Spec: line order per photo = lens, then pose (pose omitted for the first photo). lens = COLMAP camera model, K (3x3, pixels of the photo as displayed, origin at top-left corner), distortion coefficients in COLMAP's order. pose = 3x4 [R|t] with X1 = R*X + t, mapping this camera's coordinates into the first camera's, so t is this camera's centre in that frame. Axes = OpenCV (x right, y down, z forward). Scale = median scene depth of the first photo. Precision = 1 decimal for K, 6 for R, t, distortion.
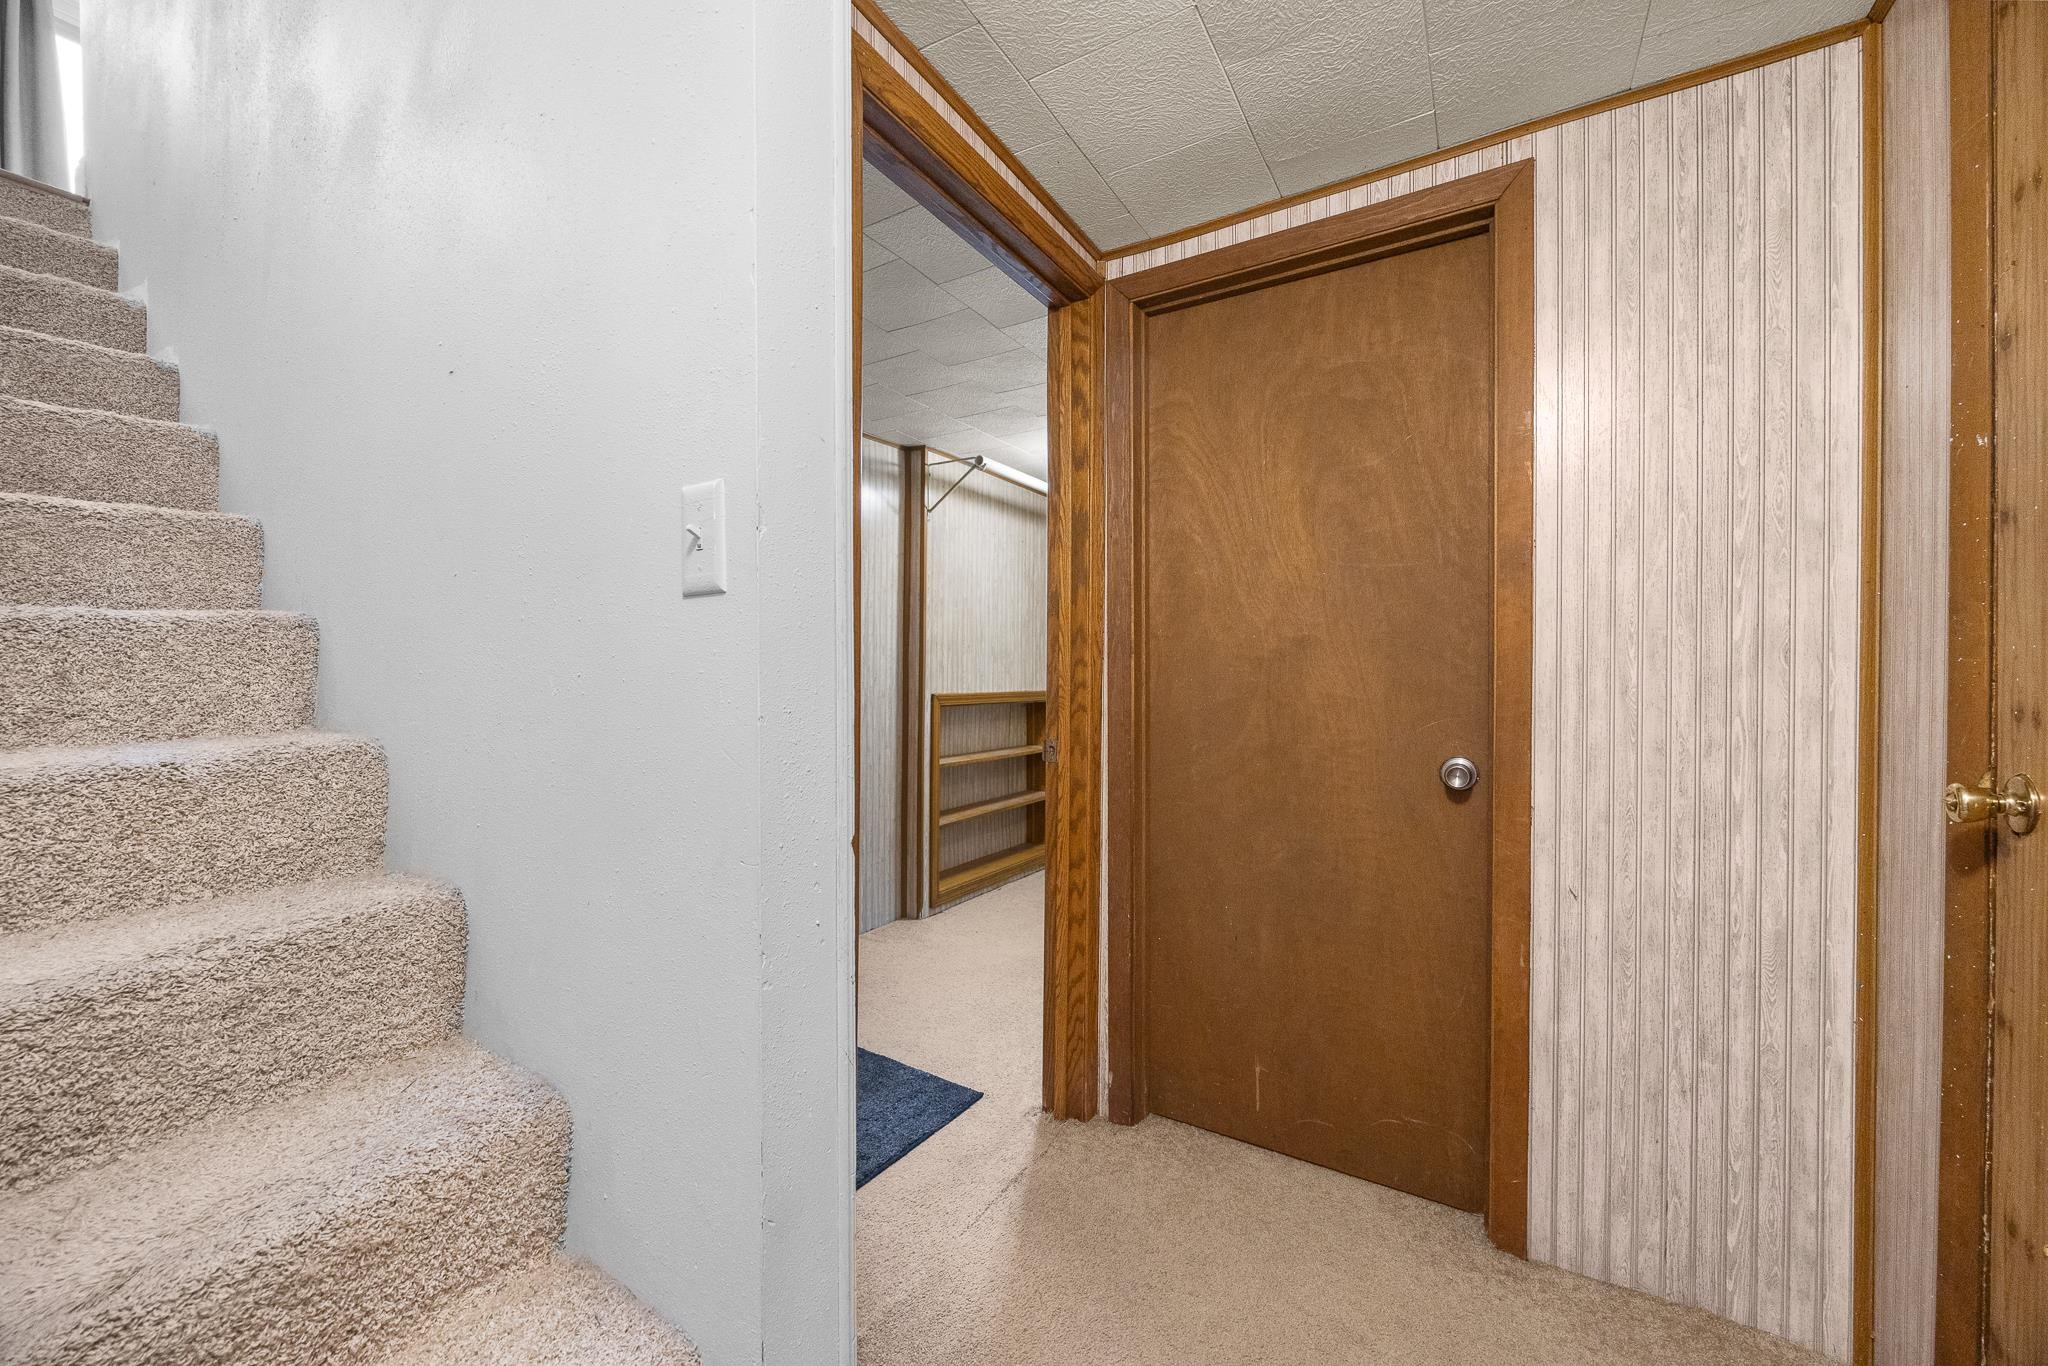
lens RADIAL K [[779.3, 0, 1016.6], [0, 779.3, 676.1], [0, 0, 1]] dist [-0.000119, 0.000048]
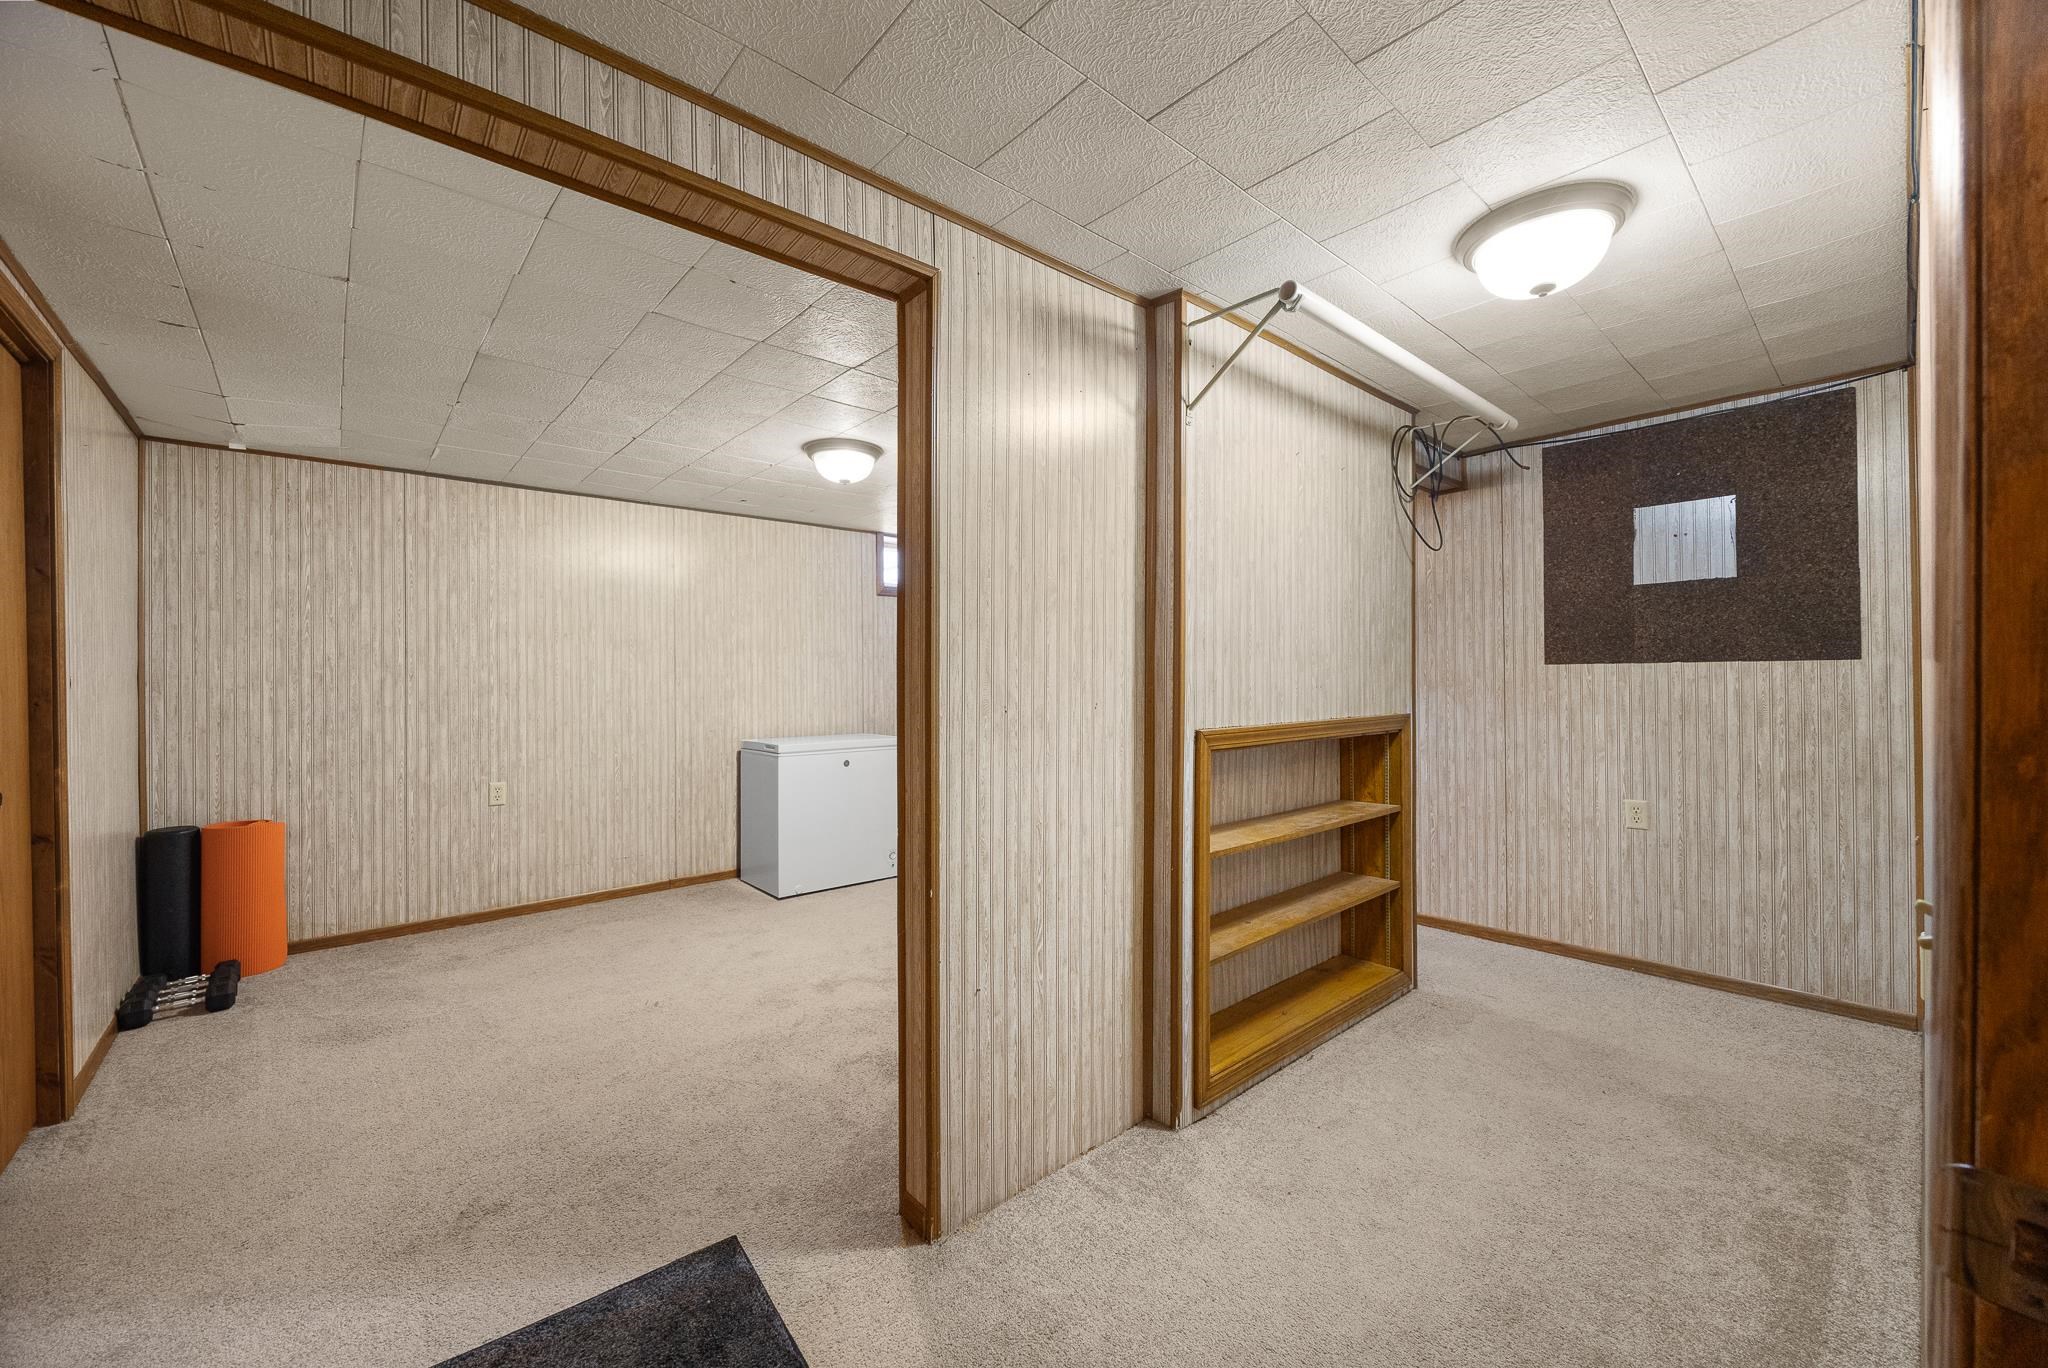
lens RADIAL K [[779.3, 0, 1016.6], [0, 779.3, 677.1], [0, 0, 1]] dist [-0.000119, 0.000048]
pose [[0.953629, -0.004527, -0.300951, -0.062508], [0.004859, 0.999988, 0.000355, -0.016391], [0.300946, -0.001801, 0.953639, 0.421929]]
